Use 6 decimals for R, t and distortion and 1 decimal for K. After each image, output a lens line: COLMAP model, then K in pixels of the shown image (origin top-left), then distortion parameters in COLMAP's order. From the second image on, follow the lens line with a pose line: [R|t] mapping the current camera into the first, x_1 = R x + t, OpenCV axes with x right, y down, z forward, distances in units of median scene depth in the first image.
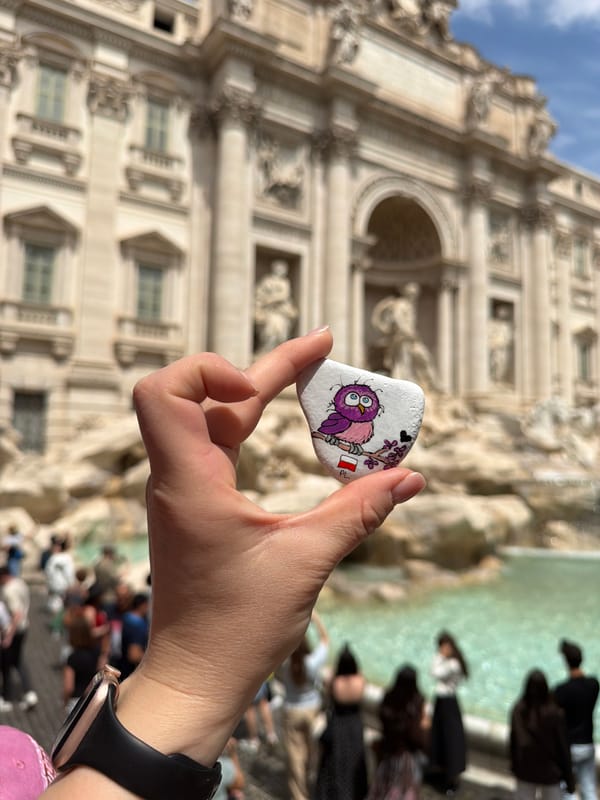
lens RADIAL K [[602.7, 0, 297.6], [0, 602.7, 384.6], [0, 0, 1]] dist [0.046668, -0.057957]
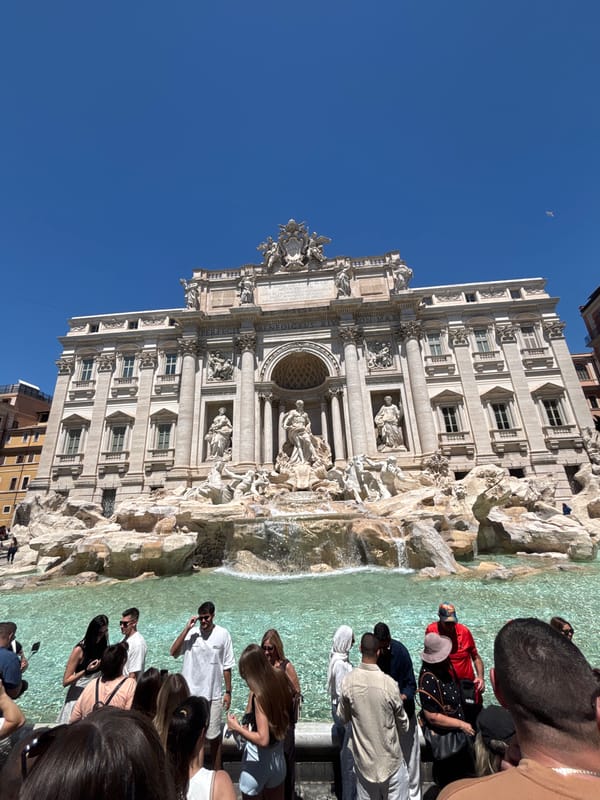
lens RADIAL K [[322.9, 0, 298.5], [0, 322.9, 400.9], [0, 0, 1]] dist [0.001860, -0.001034]
pose [[0.807396, -0.241622, -0.538267, 0.731197], [0.126122, 0.961893, -0.242601, 0.062677], [0.576373, 0.127988, 0.807102, 0.285714]]
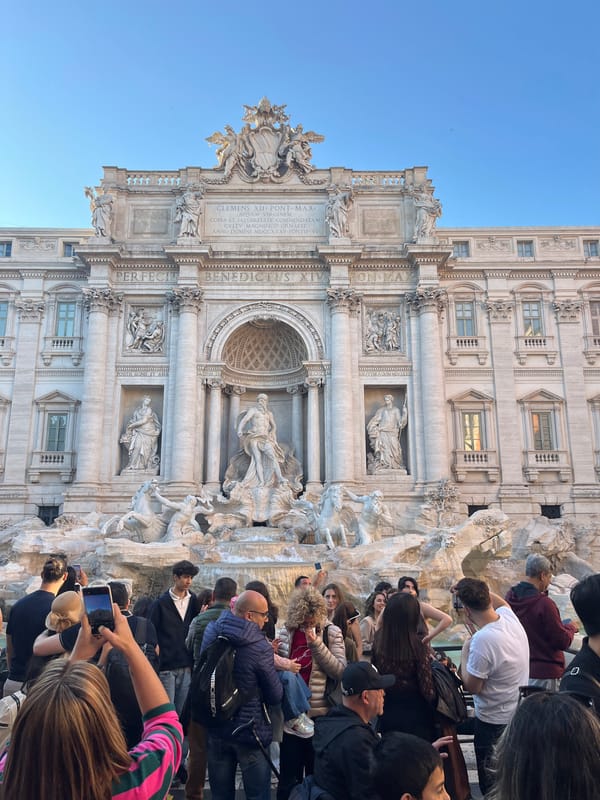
lens RADIAL K [[602.7, 0, 291.3], [0, 602.7, 393.1], [0, 0, 1]] dist [0.046668, -0.057957]
pose [[0.851823, -0.134296, -0.506321, 0.902639], [0.079752, 0.988558, -0.128032, -0.009426], [0.517723, 0.068681, 0.852787, 0.026695]]
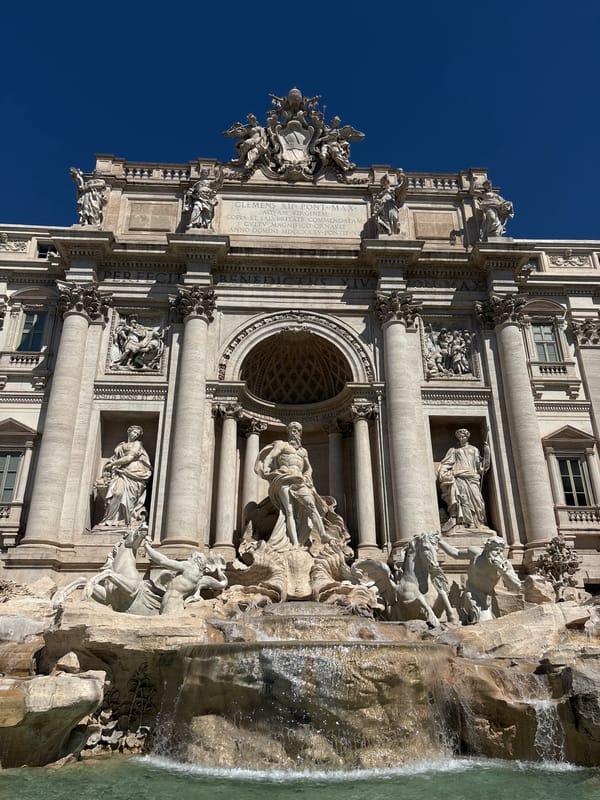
lens RADIAL K [[602.7, 0, 295.8], [0, 602.7, 399.3], [0, 0, 1]] dist [0.046668, -0.057957]
pose [[0.876730, -0.215676, -0.429916, 0.615961], [0.077988, 0.945745, -0.315412, 0.084361], [0.474618, 0.243003, 0.845983, 0.282934]]
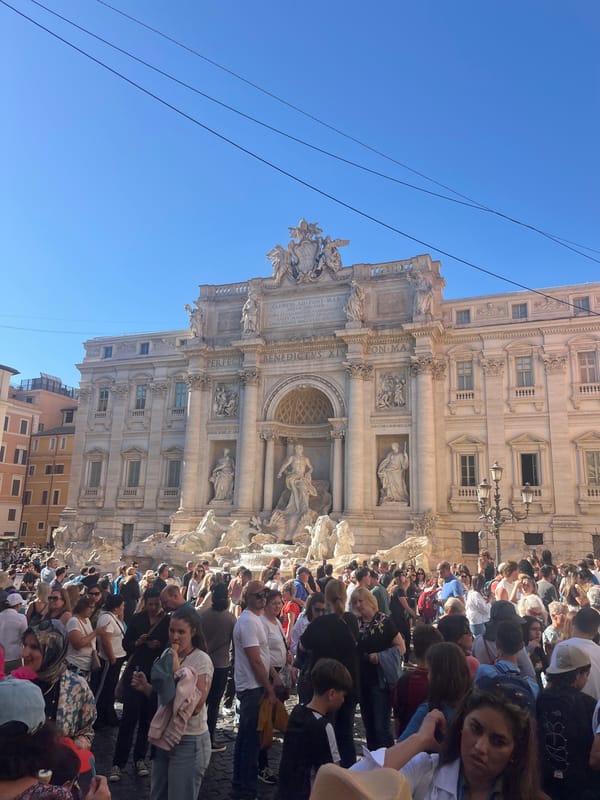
lens RADIAL K [[602.7, 0, 304.7], [0, 602.7, 395.6], [0, 0, 1]] dist [0.046668, -0.057957]
pose [[0.607853, -0.183146, -0.772640, 1.571440], [0.078740, 0.982144, -0.170861, -0.018963], [0.790136, 0.043021, 0.611420, 0.035661]]
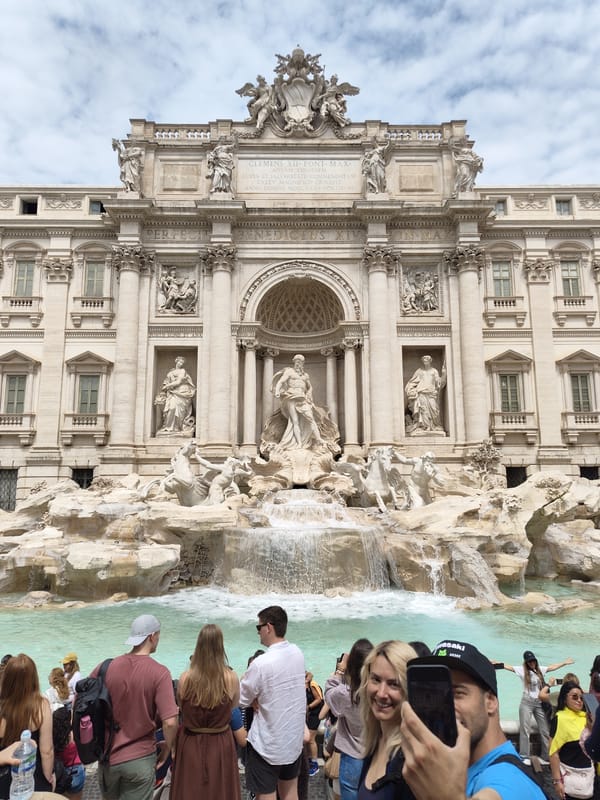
lens RADIAL K [[545.8, 0, 296.7], [0, 545.8, 395.6], [0, 0, 1]] dist [0.032820, -0.005837]
pose [[0.856707, -0.109534, -0.504039, 0.760839], [0.081627, 0.993669, -0.077197, -0.005145], [0.509303, 0.024992, 0.860224, 0.109909]]
